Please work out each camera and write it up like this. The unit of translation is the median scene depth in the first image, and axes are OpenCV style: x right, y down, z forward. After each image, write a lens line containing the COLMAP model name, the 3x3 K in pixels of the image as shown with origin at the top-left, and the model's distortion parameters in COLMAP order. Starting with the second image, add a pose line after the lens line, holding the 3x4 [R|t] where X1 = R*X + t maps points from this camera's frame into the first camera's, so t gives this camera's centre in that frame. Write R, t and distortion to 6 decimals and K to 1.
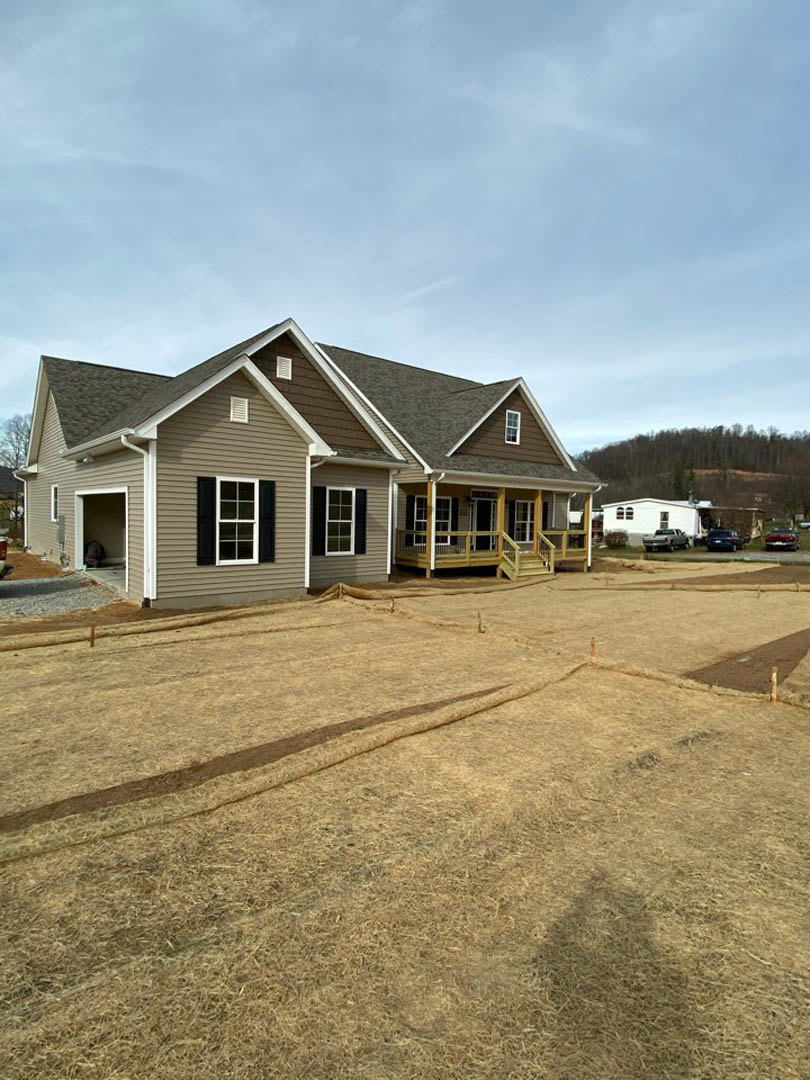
lens RADIAL K [[438.1, 0, 406.6], [0, 438.1, 541.4], [0, 0, 1]] dist [0.016017, -0.018493]
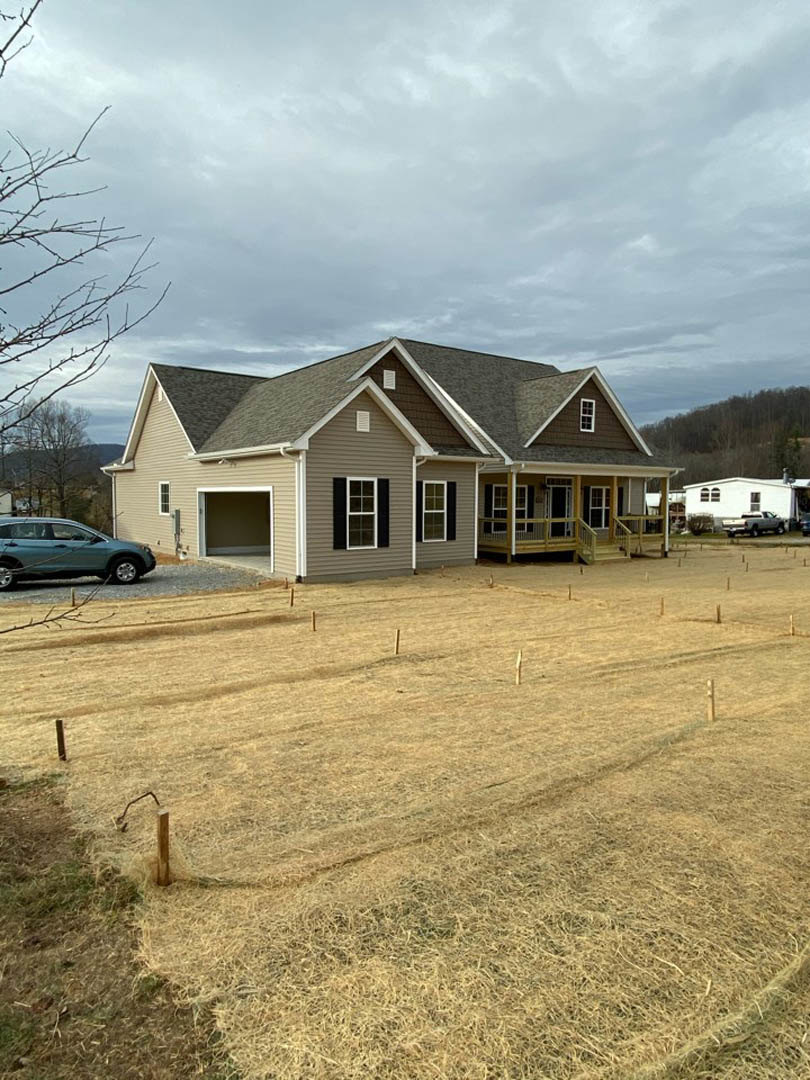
lens RADIAL K [[552.7, 0, 405.0], [0, 552.7, 540.0], [0, 0, 1]] dist [-0.000866, -0.000799]
pose [[0.998117, -0.012063, -0.060138, -0.110419], [0.013068, 0.999781, 0.016352, 0.002455], [0.059927, -0.017107, 0.998056, -0.319001]]
